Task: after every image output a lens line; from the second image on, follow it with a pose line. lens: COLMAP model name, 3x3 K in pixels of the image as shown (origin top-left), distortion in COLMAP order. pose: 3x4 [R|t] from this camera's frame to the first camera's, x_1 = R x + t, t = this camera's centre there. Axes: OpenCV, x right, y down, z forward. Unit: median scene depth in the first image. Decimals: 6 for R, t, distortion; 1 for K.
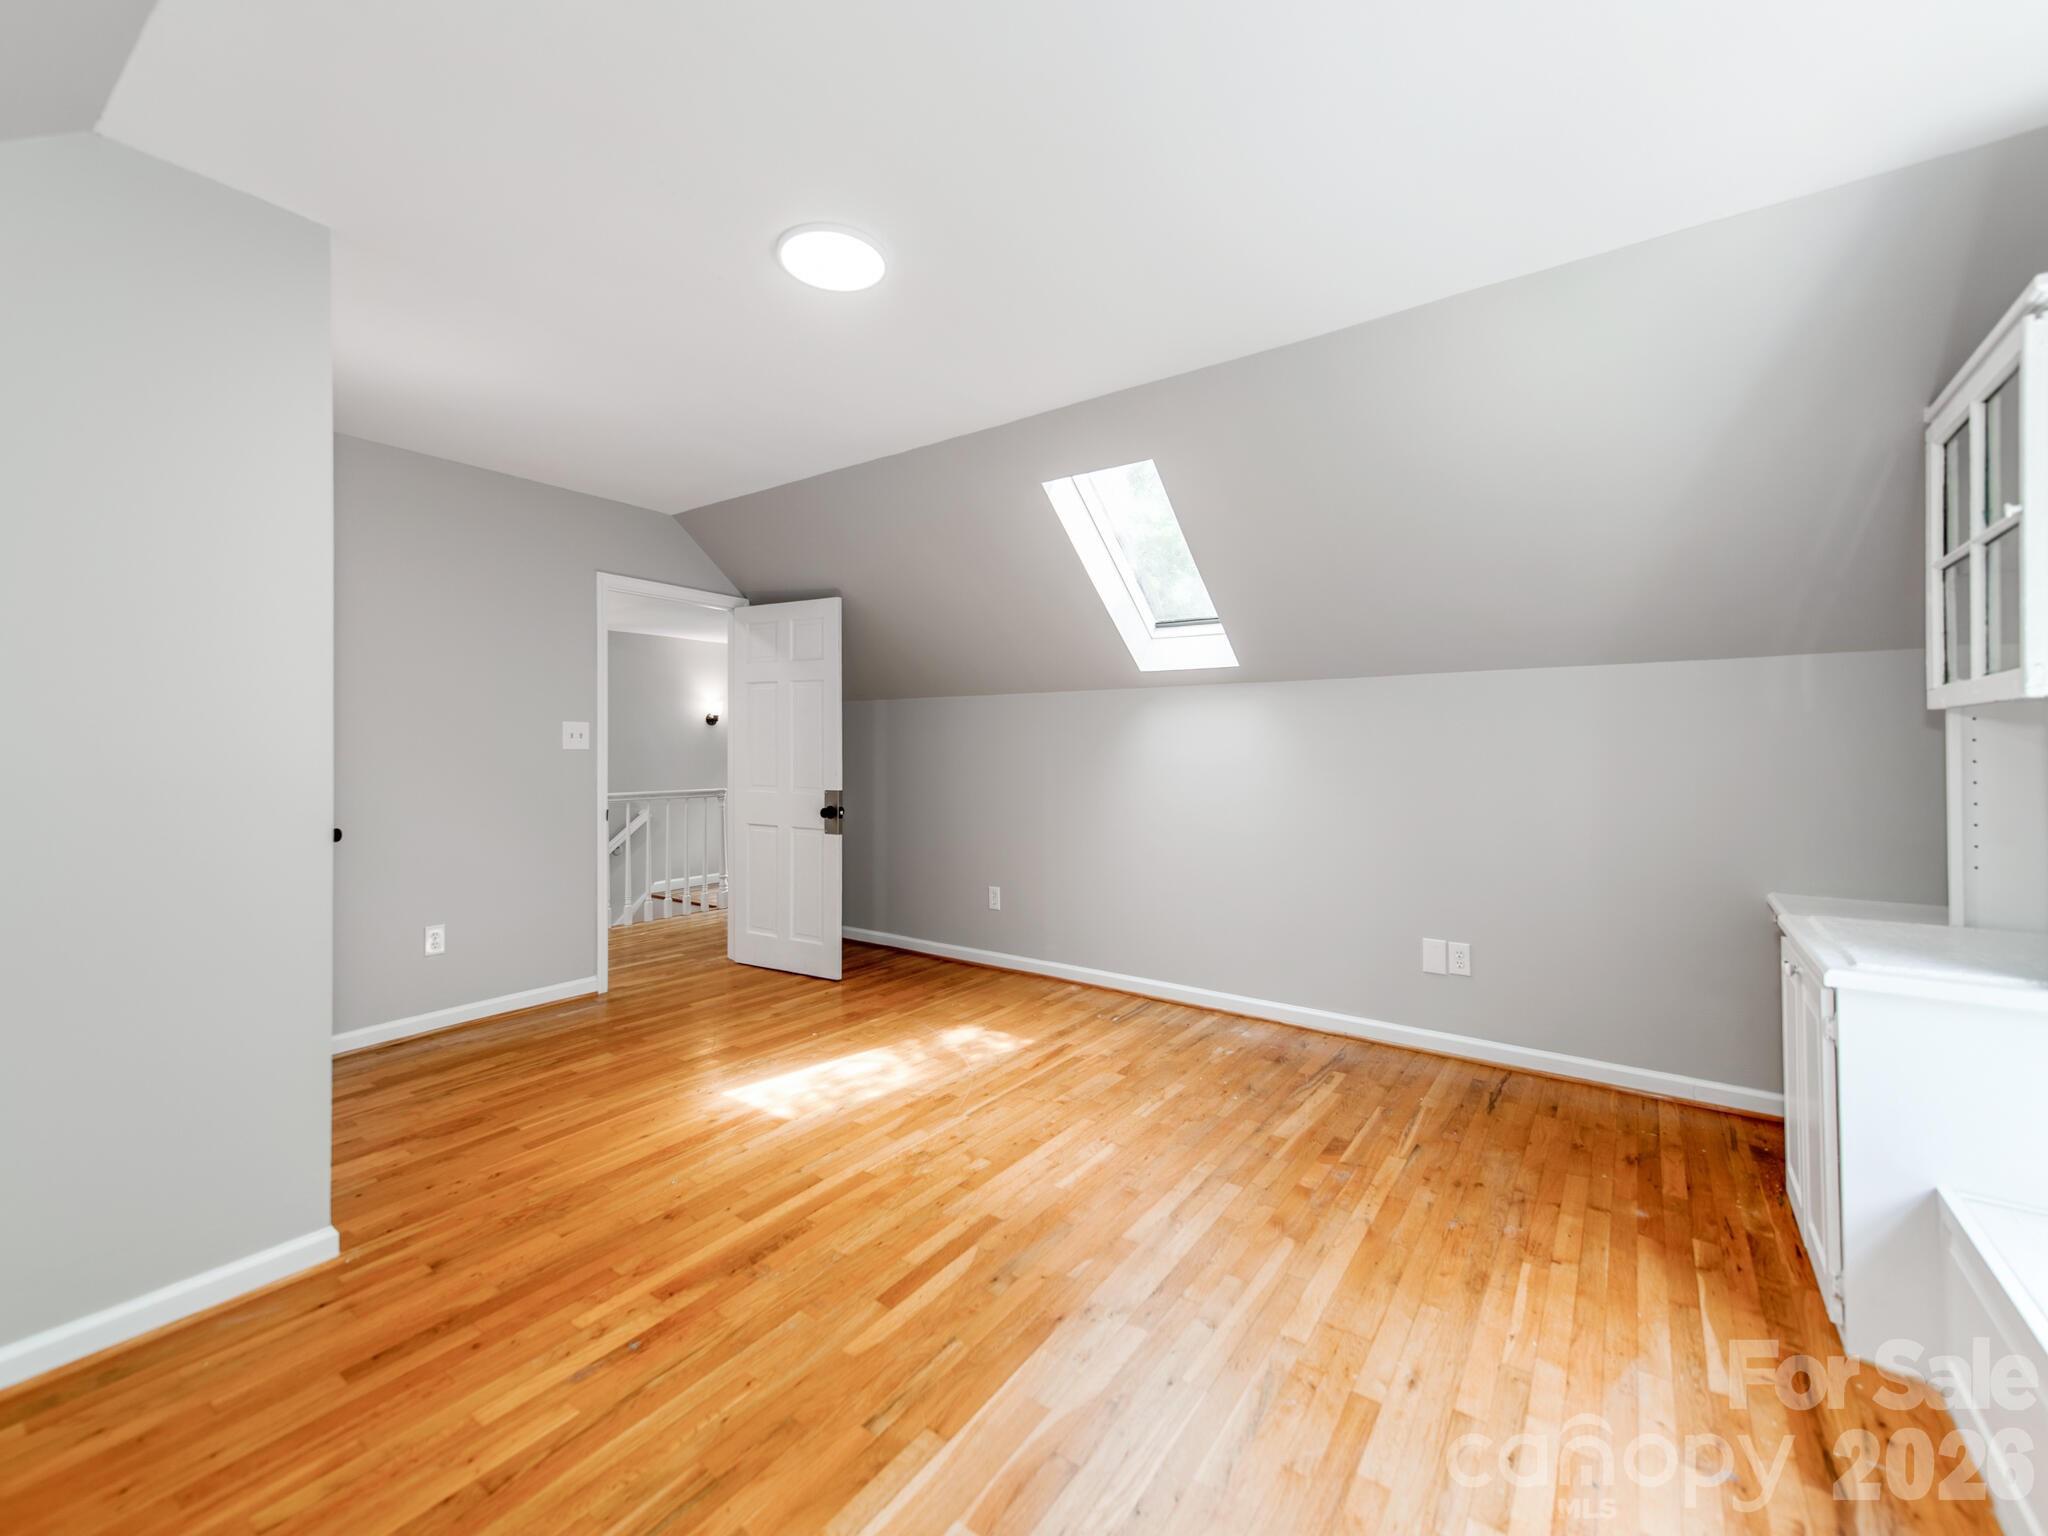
lens RADIAL K [[854.5, 0, 1006.5], [0, 854.5, 747.1], [0, 0, 1]] dist [0.035860, -0.008842]
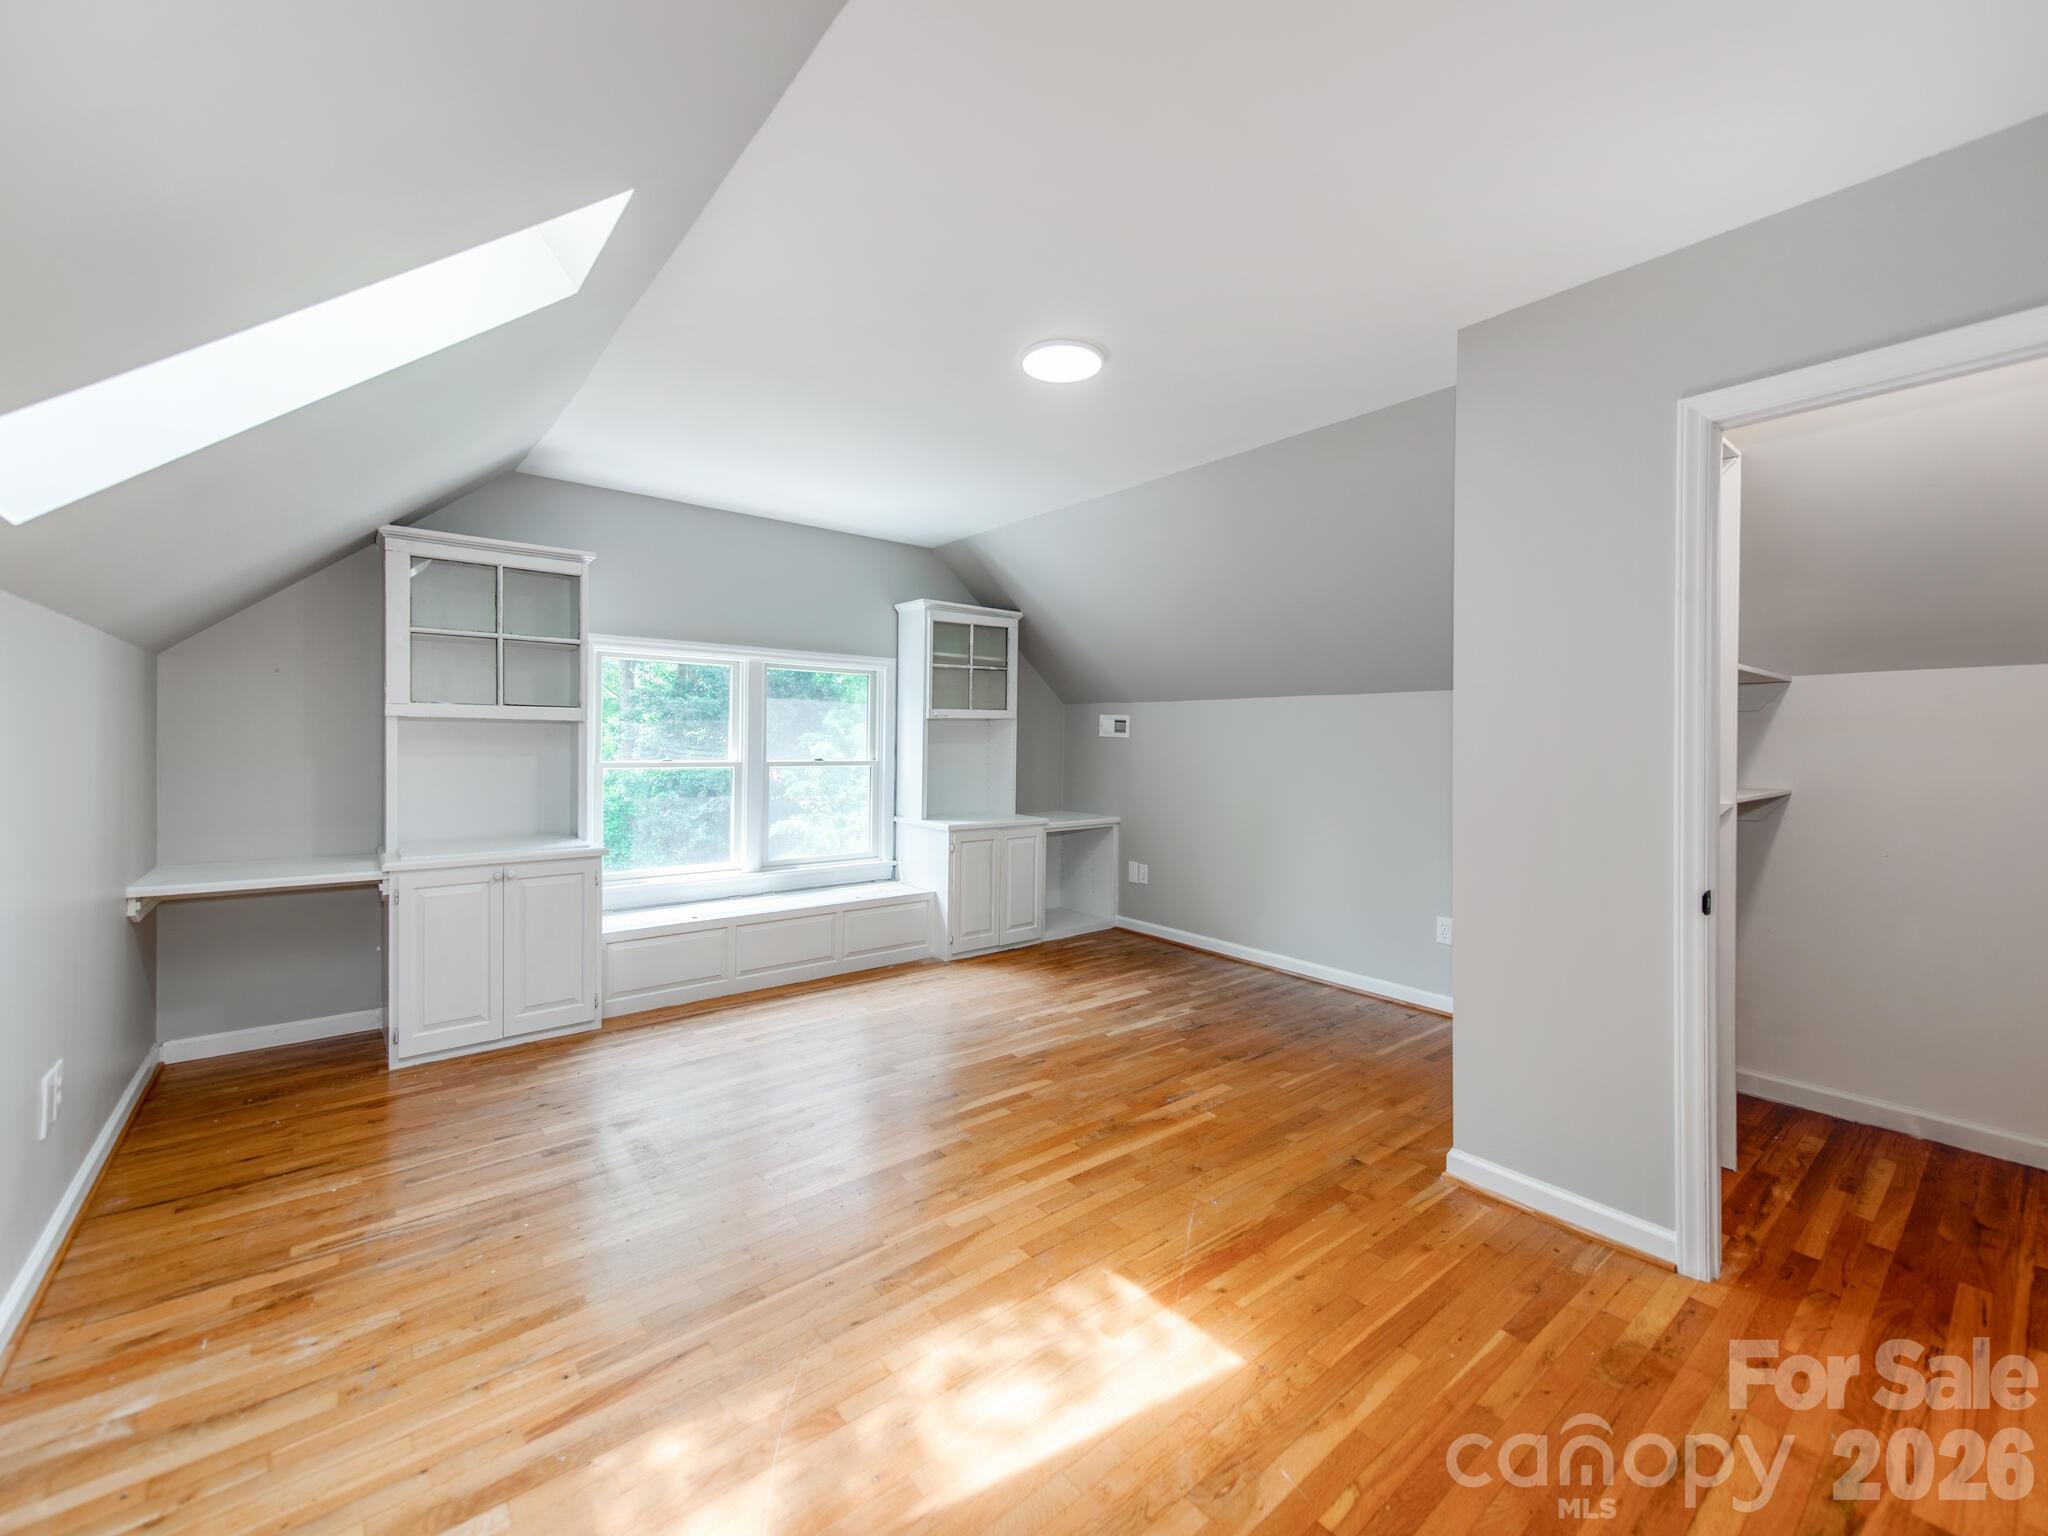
lens RADIAL K [[854.5, 0, 1006.5], [0, 854.5, 747.1], [0, 0, 1]] dist [0.035860, -0.008842]
pose [[-0.964775, -0.012756, 0.262768, -0.387603], [-0.013913, 0.999900, -0.002545, -0.011367], [-0.262709, -0.006111, -0.964856, 1.921412]]
